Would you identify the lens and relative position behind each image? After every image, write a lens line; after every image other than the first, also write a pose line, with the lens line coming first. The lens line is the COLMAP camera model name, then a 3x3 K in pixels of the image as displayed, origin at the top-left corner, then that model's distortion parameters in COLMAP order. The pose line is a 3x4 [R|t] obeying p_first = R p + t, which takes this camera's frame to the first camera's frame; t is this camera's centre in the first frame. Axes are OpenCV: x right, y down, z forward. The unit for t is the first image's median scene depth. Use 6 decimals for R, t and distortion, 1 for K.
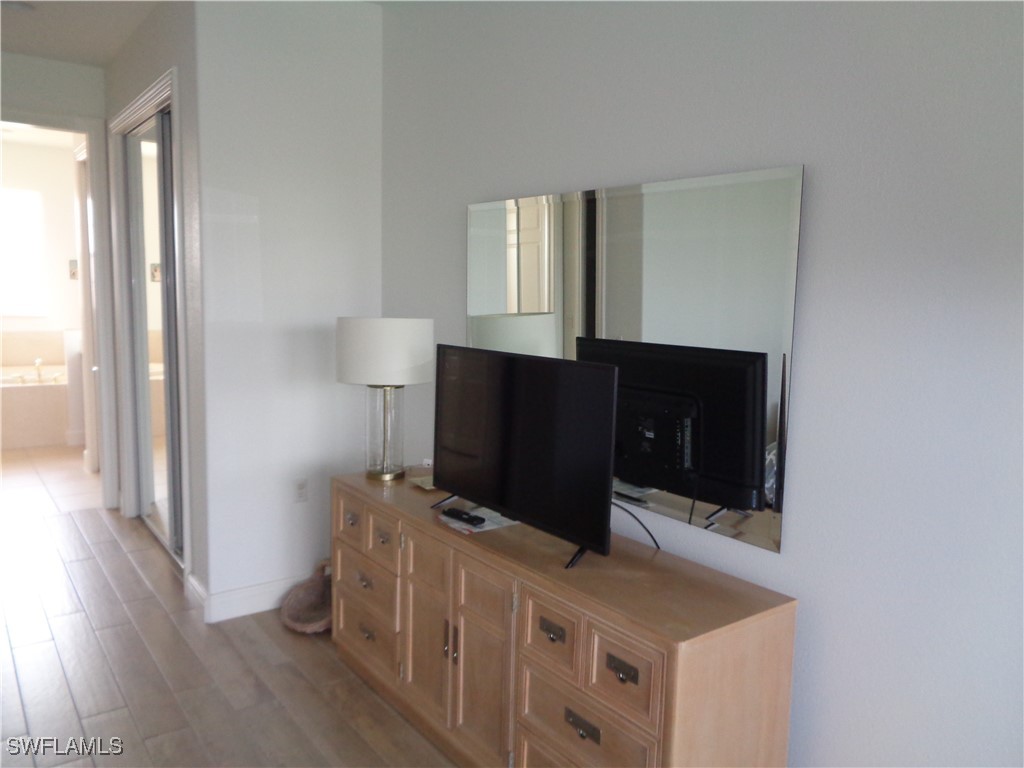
lens RADIAL K [[762.6, 0, 508.4], [0, 762.6, 380.9], [0, 0, 1]] dist [0.001334, 0.000638]
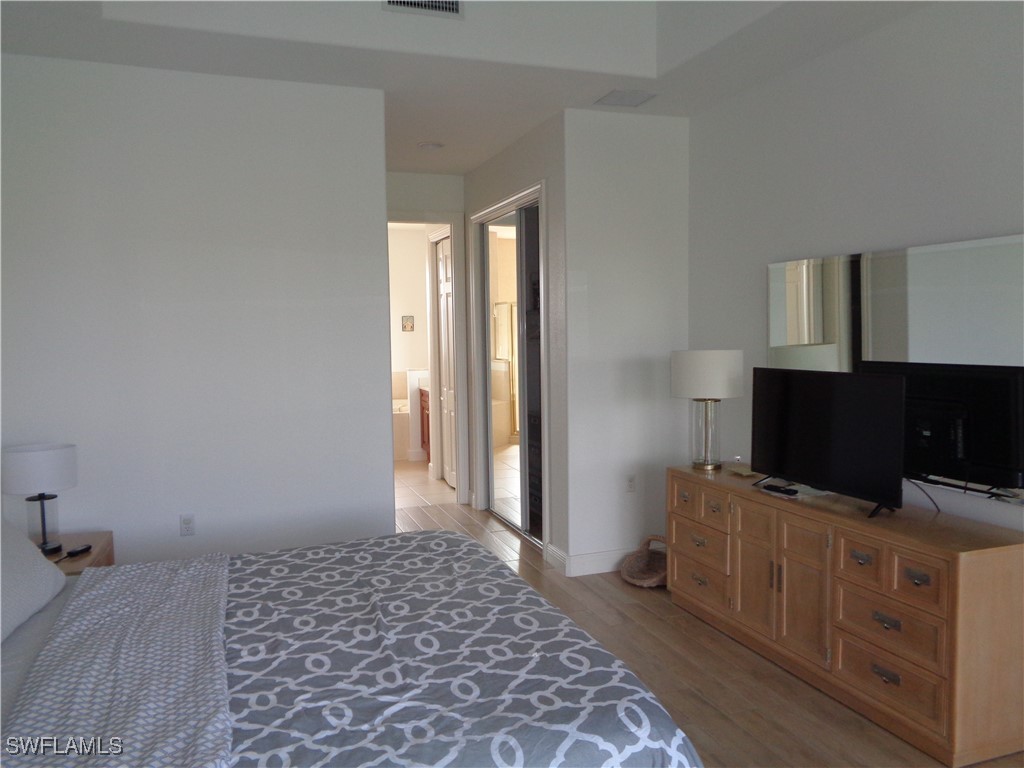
lens RADIAL K [[769.1, 0, 511.3], [0, 769.1, 395.2], [0, 0, 1]] dist [0.025244, 0.002965]
pose [[0.958542, -0.024372, -0.283907, -0.114729], [0.017429, 0.999485, -0.026958, 0.031271], [0.284418, 0.020892, 0.958473, -0.460185]]
